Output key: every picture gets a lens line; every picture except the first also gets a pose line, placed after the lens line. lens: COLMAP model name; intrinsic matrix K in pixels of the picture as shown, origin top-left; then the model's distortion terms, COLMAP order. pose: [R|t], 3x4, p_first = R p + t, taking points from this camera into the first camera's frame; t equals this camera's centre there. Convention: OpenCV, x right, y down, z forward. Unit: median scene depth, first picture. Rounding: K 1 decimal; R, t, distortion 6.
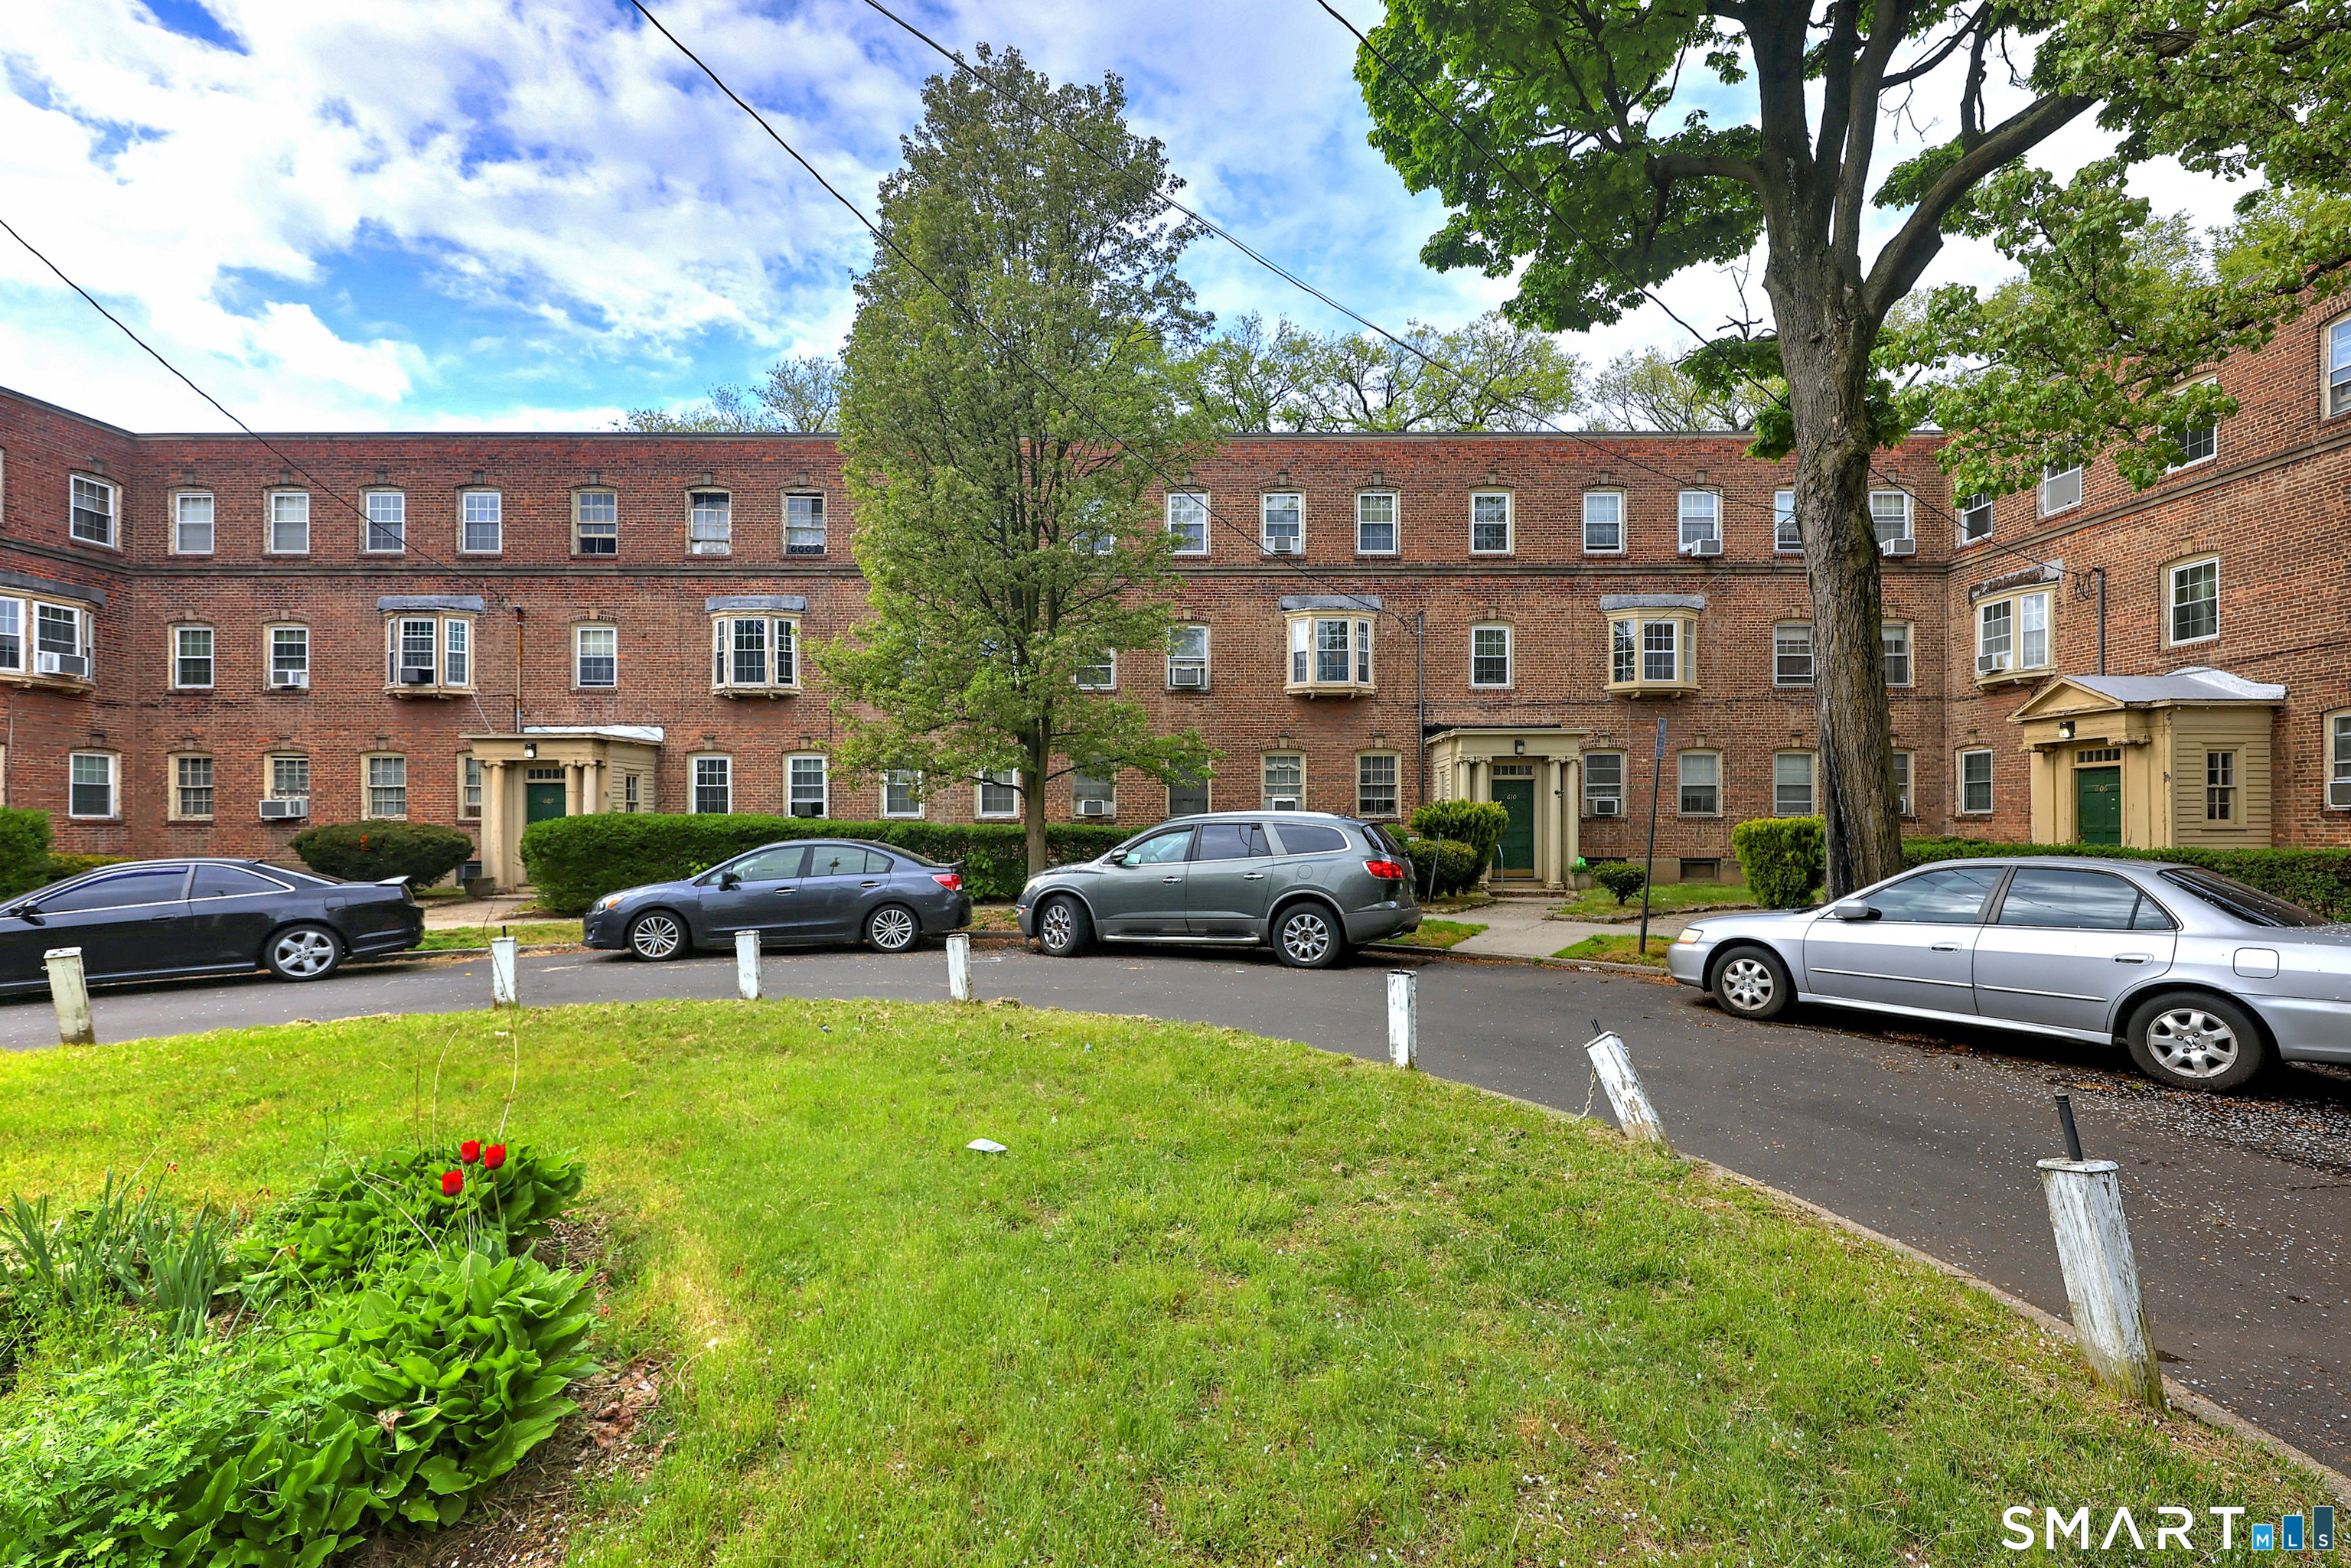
lens RADIAL K [[1017.3, 0, 1232.5], [0, 1017.3, 817.7], [0, 0, 1]] dist [0.004600, 0.000222]
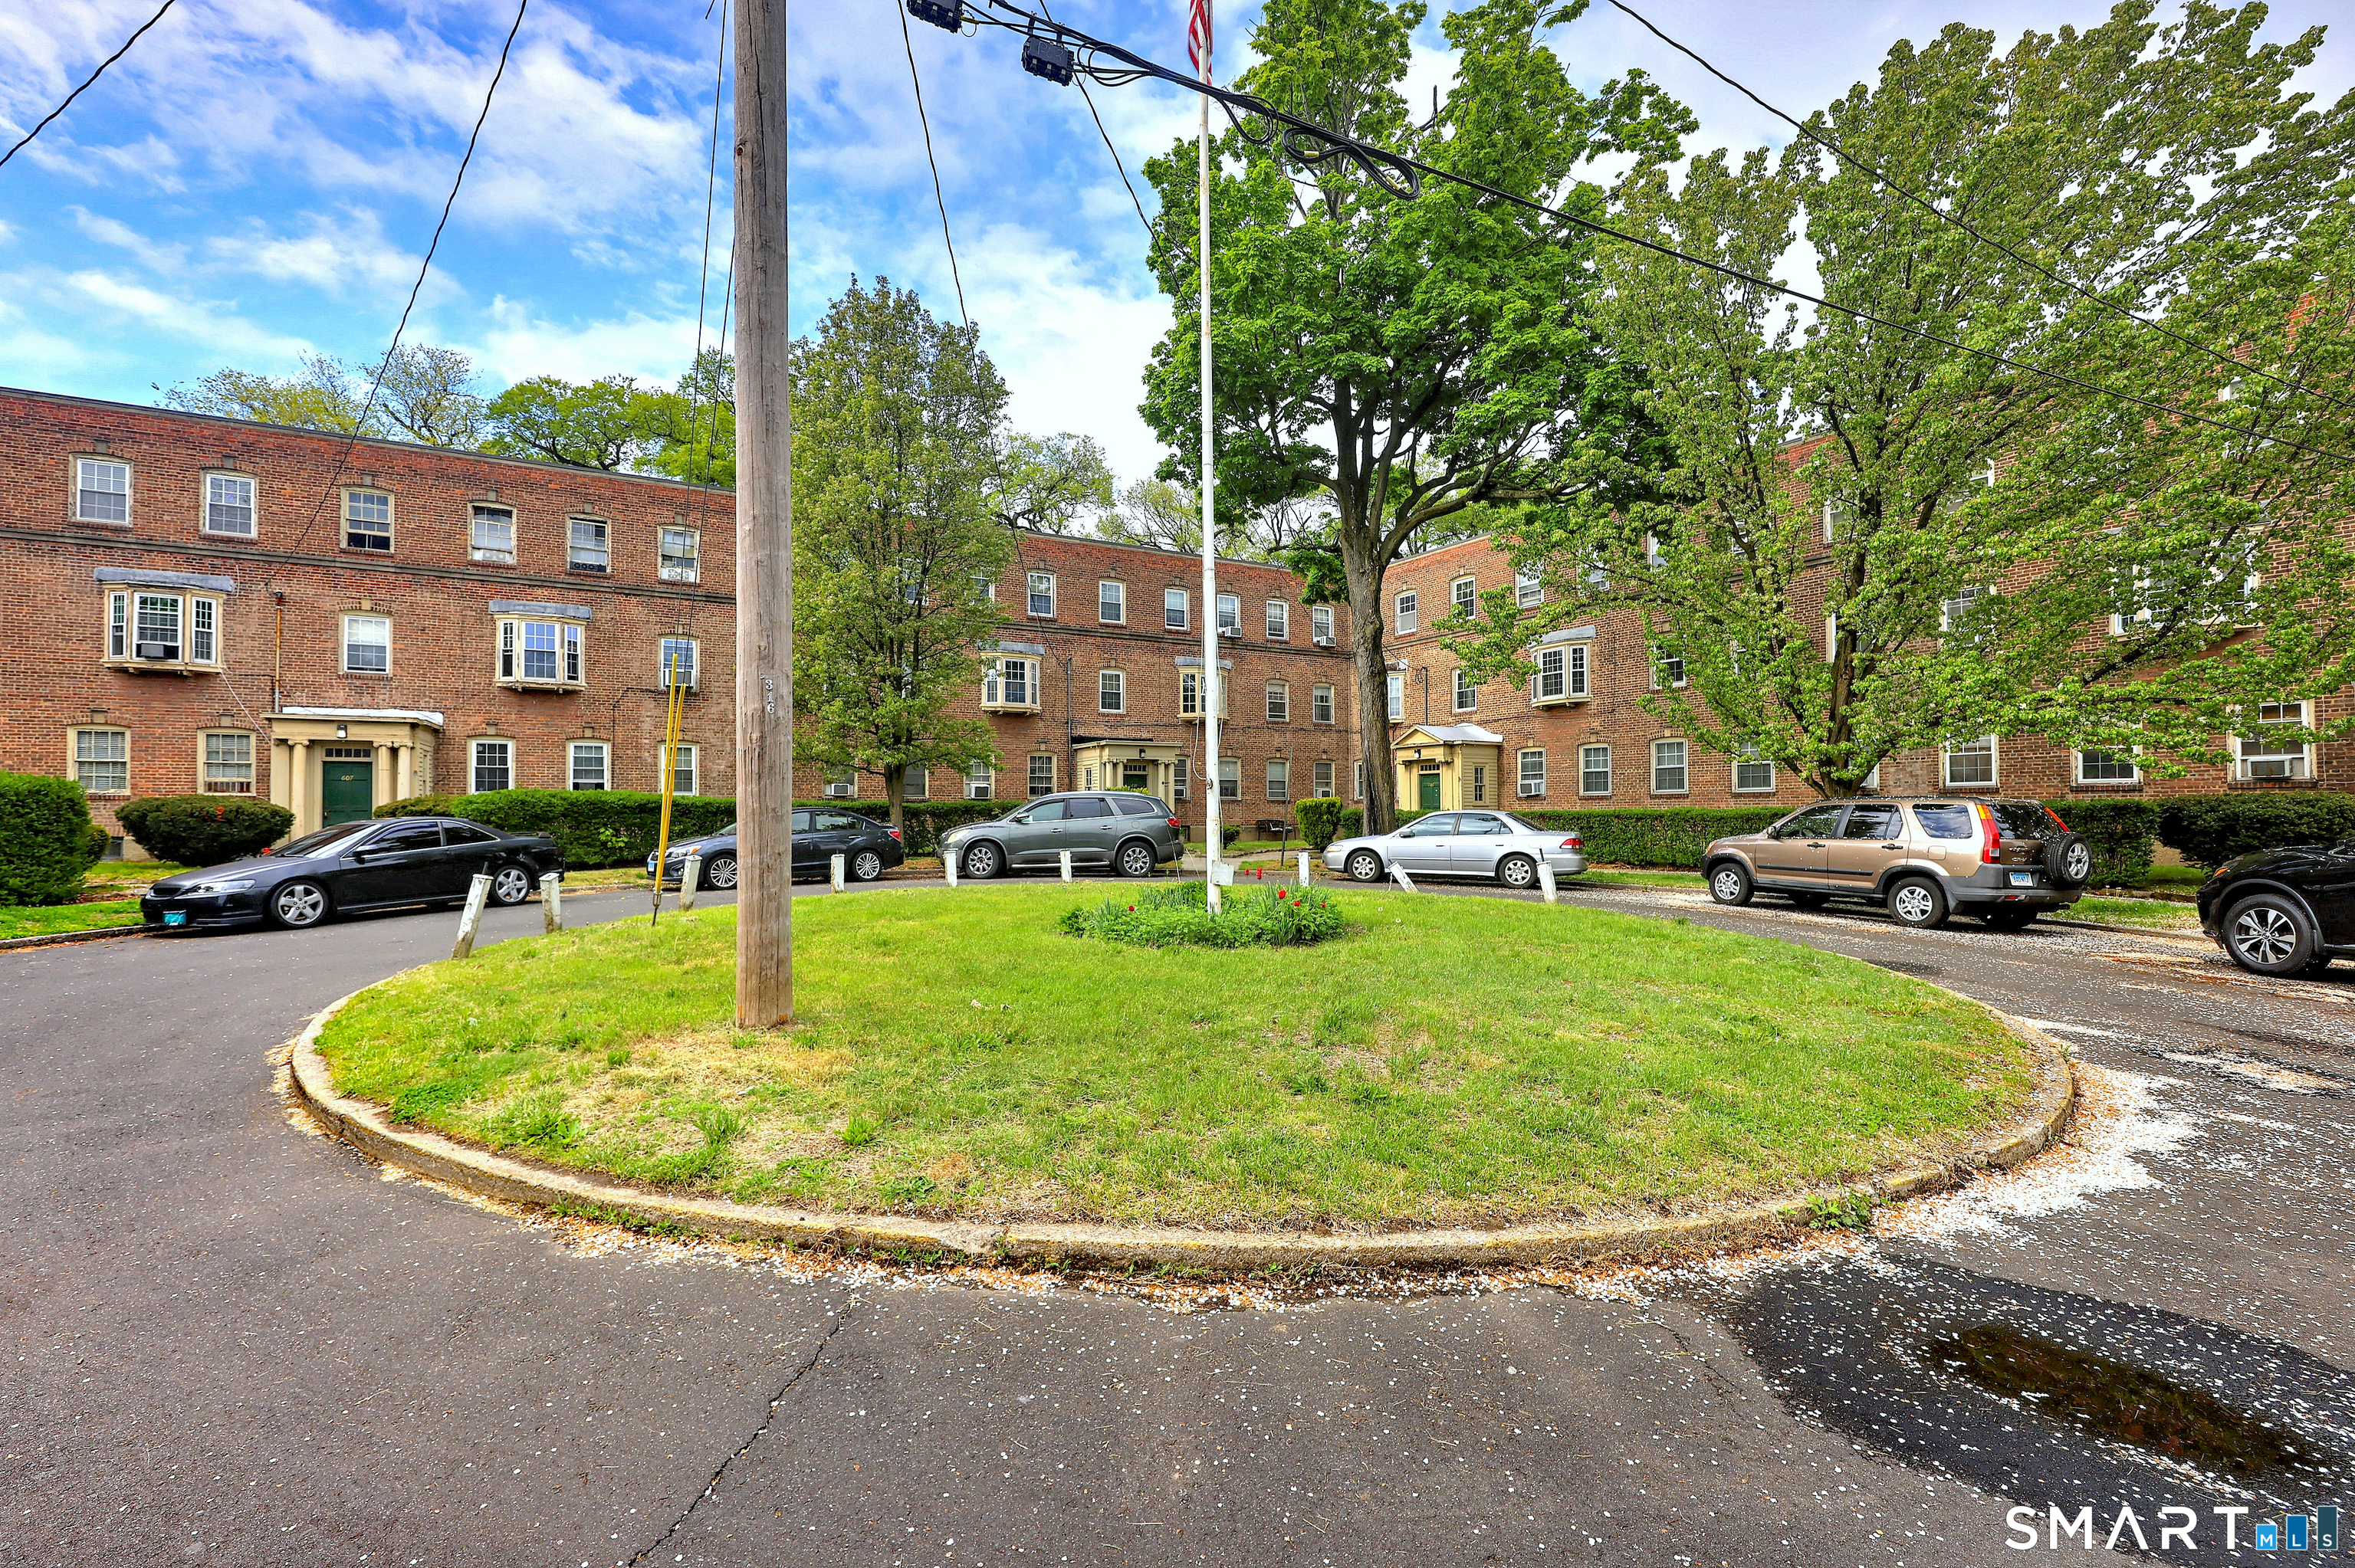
lens RADIAL K [[883.3, 0, 1161.5], [0, 883.3, 790.8], [0, 0, 1]] dist [0.008516, -0.005098]
pose [[0.891880, 0.009868, 0.452165, -0.299596], [-0.003155, 0.999873, -0.015598, 0.008592], [-0.452262, 0.012485, 0.891798, -0.214234]]
